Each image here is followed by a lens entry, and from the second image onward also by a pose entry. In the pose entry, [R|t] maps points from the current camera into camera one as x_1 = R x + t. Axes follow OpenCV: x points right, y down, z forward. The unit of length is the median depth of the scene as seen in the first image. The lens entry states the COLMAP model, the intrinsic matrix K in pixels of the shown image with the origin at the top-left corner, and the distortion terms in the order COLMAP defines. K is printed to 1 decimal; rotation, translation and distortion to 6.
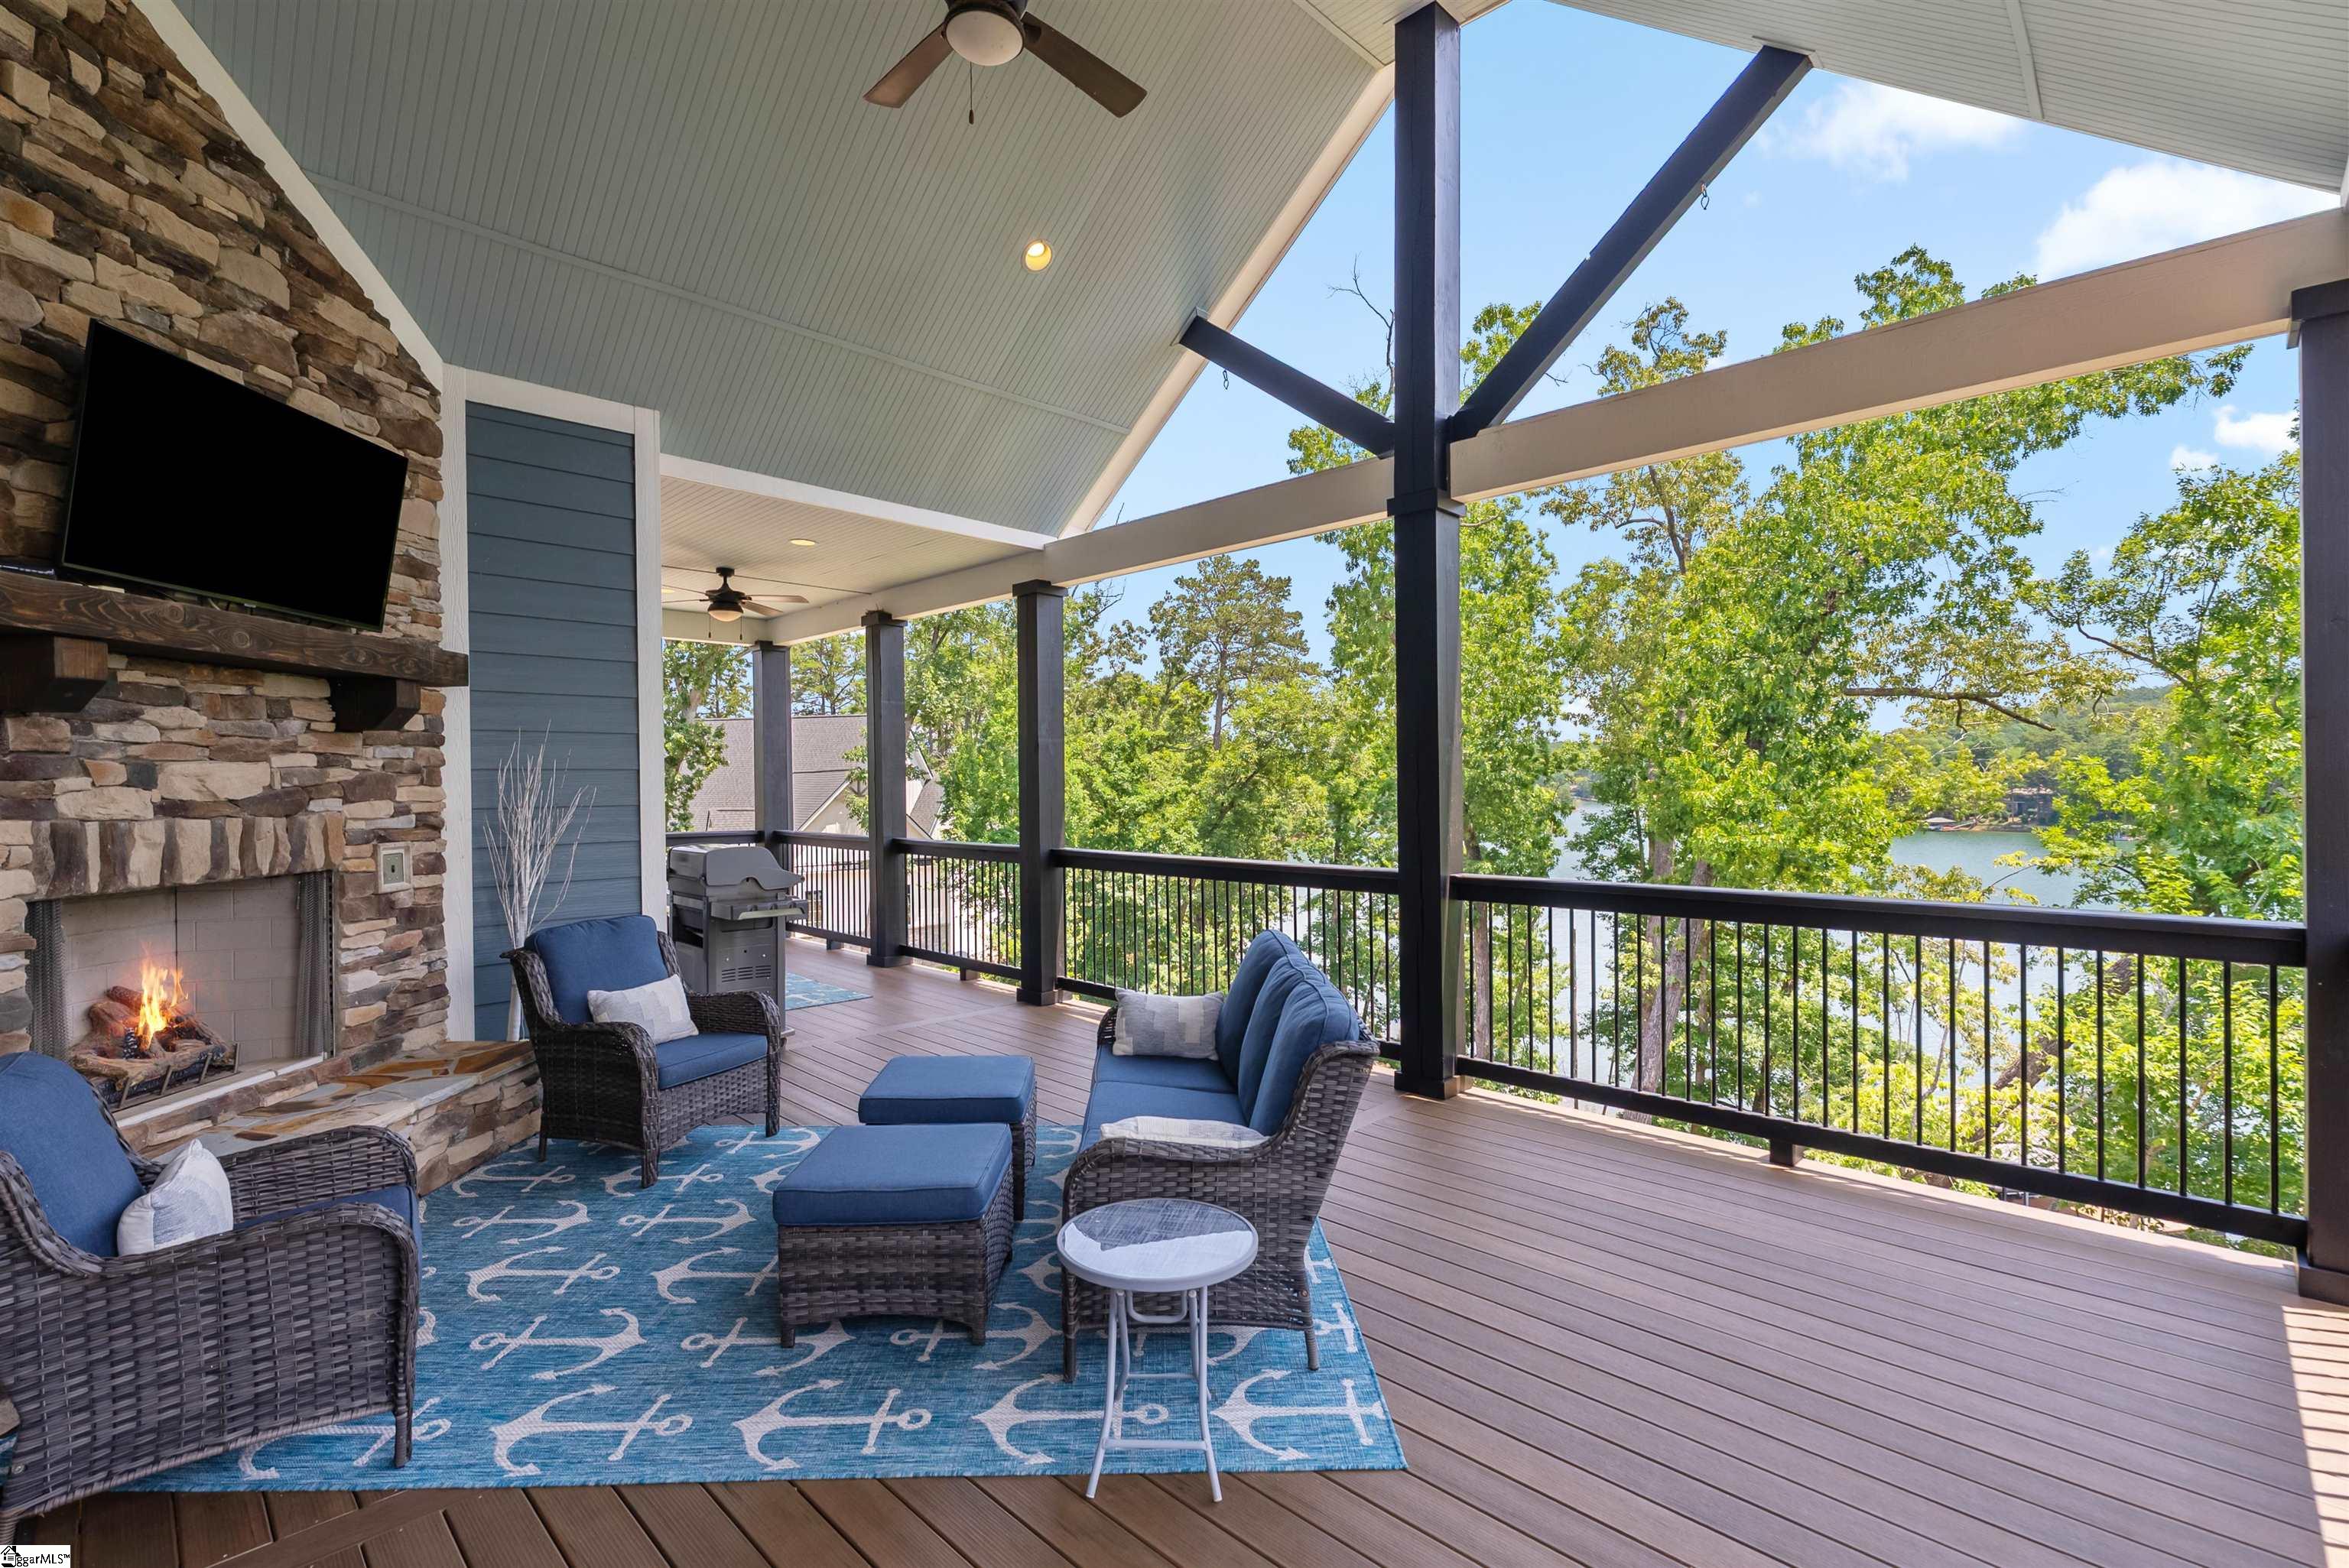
lens RADIAL K [[1069.7, 0, 1205.7], [0, 1069.7, 779.7], [0, 0, 1]] dist [0.000960, 0.001122]
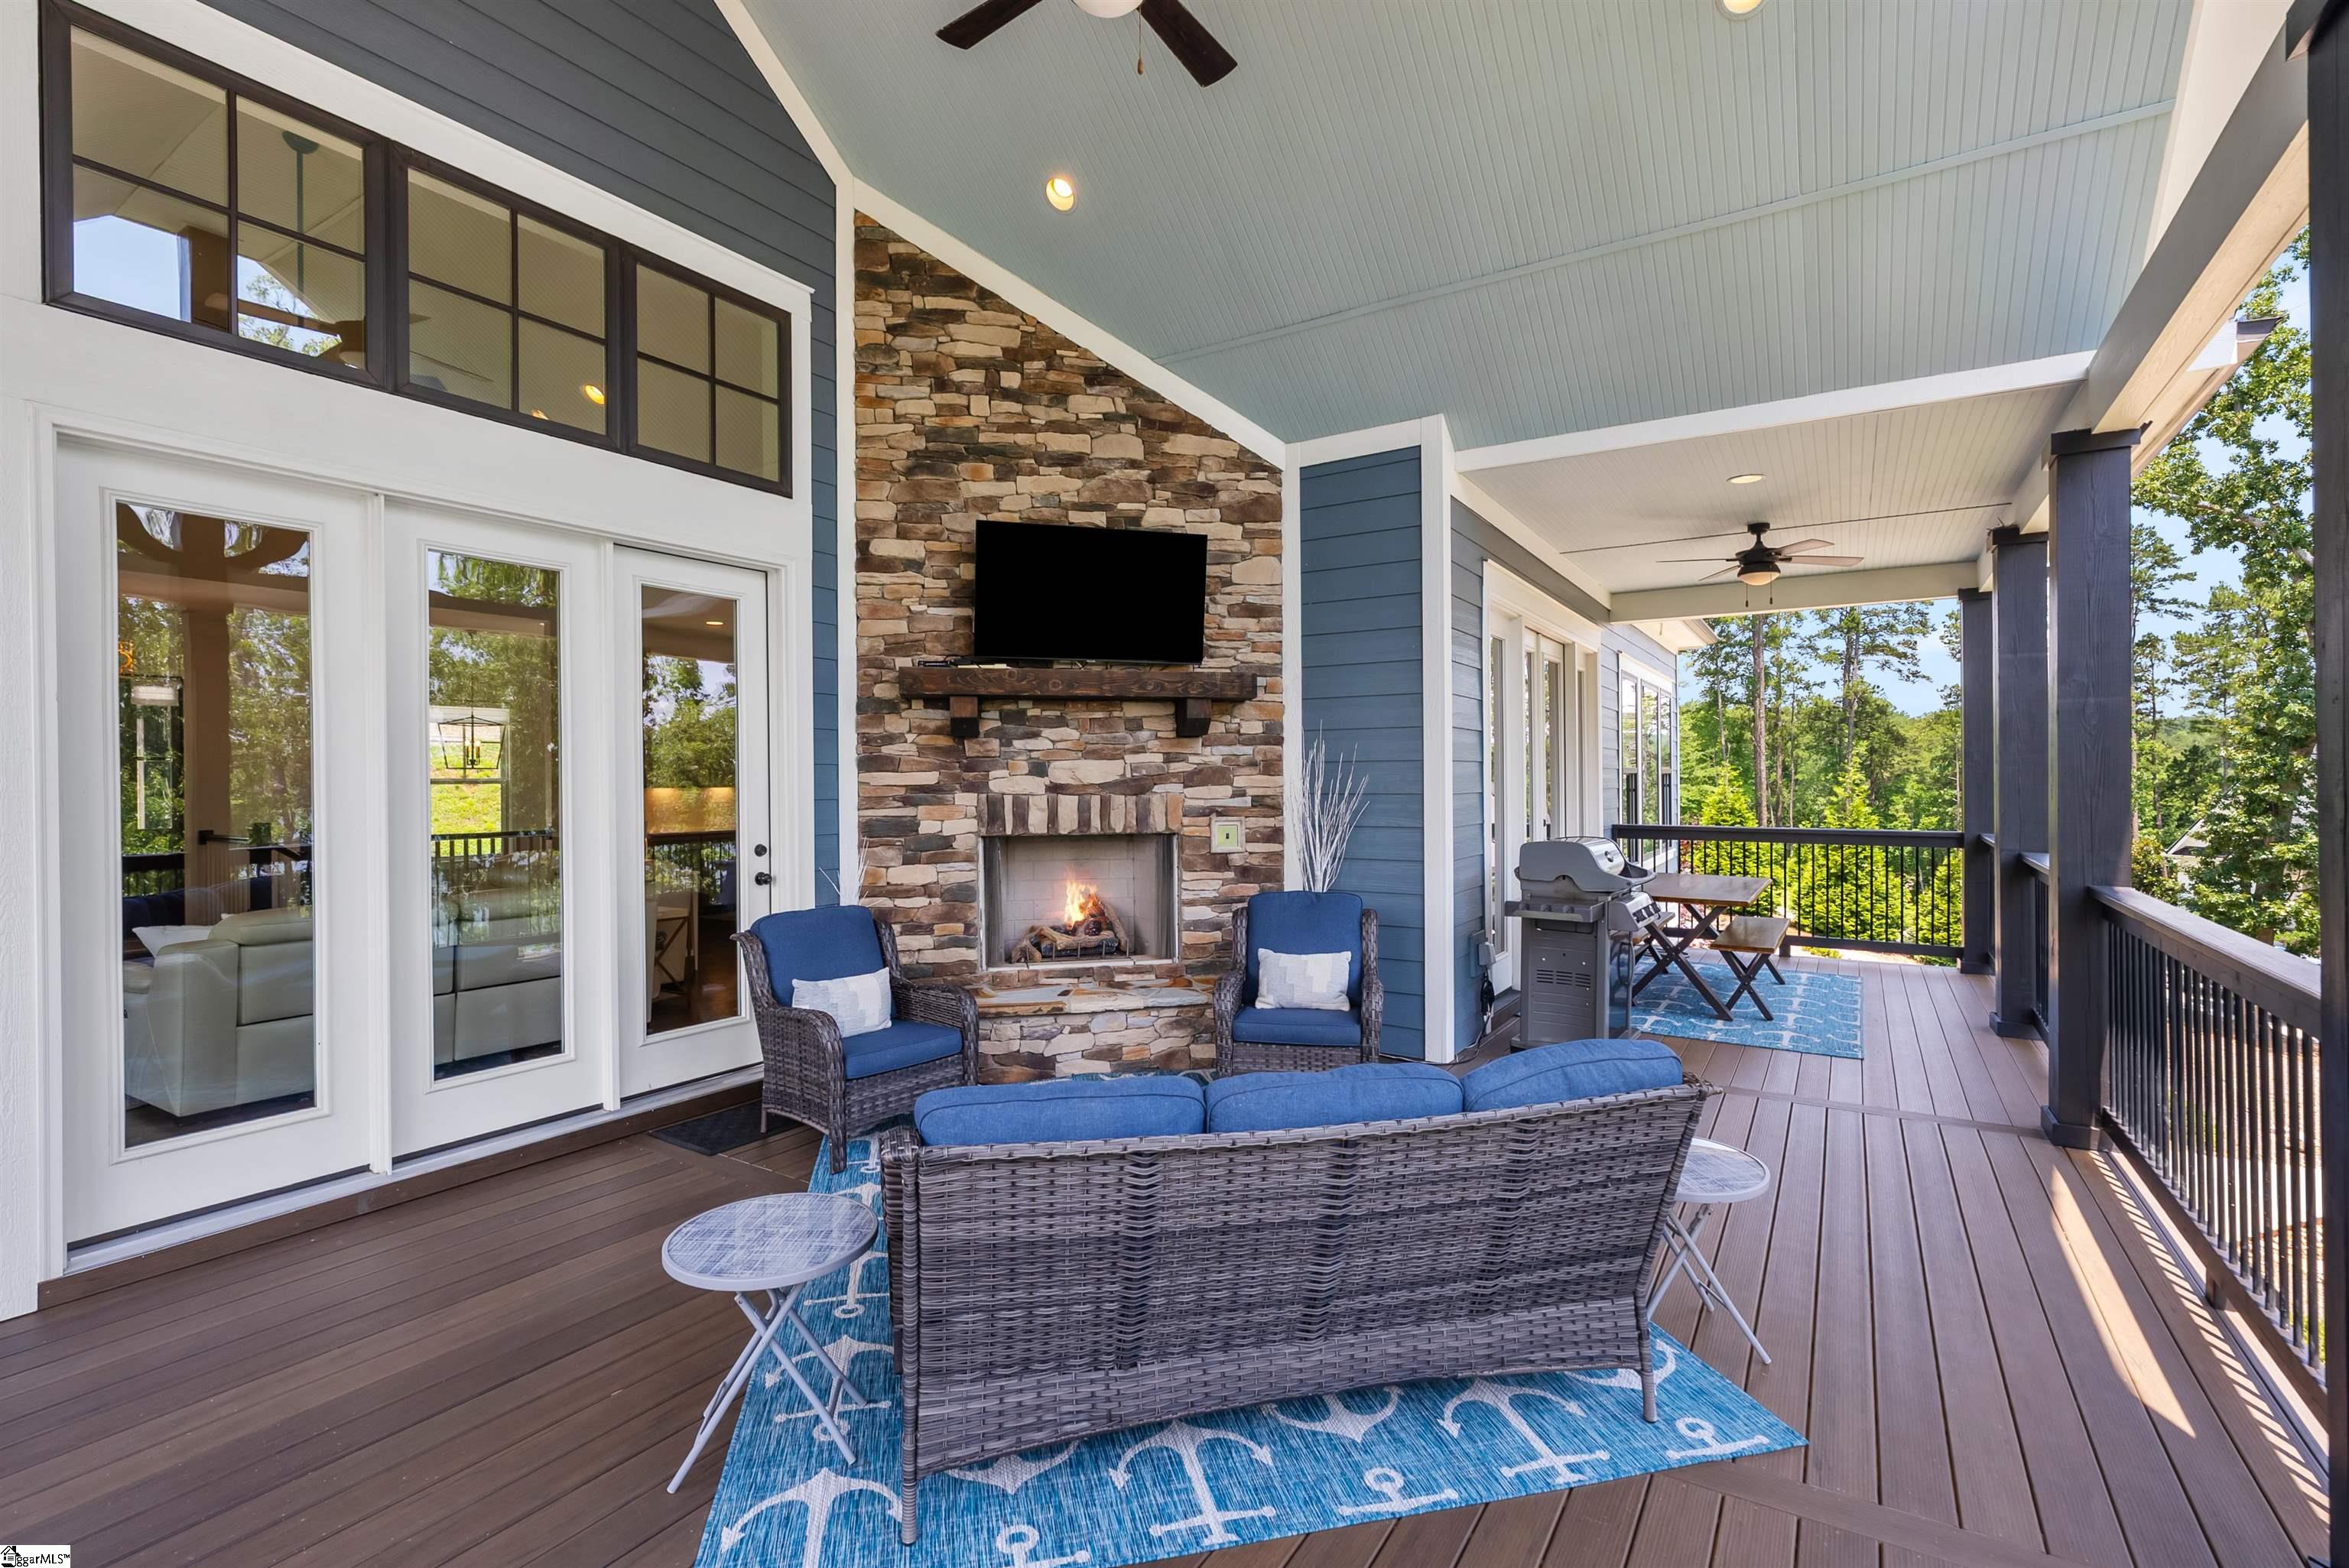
lens RADIAL K [[1069.7, 0, 1163.7], [0, 1069.7, 783.2], [0, 0, 1]] dist [0.000960, 0.001122]
pose [[0.187477, 0.009969, -0.982218, 0.637966], [0.003831, 0.999933, 0.010881, 0.000828], [0.982262, -0.005803, 0.187426, 0.753567]]
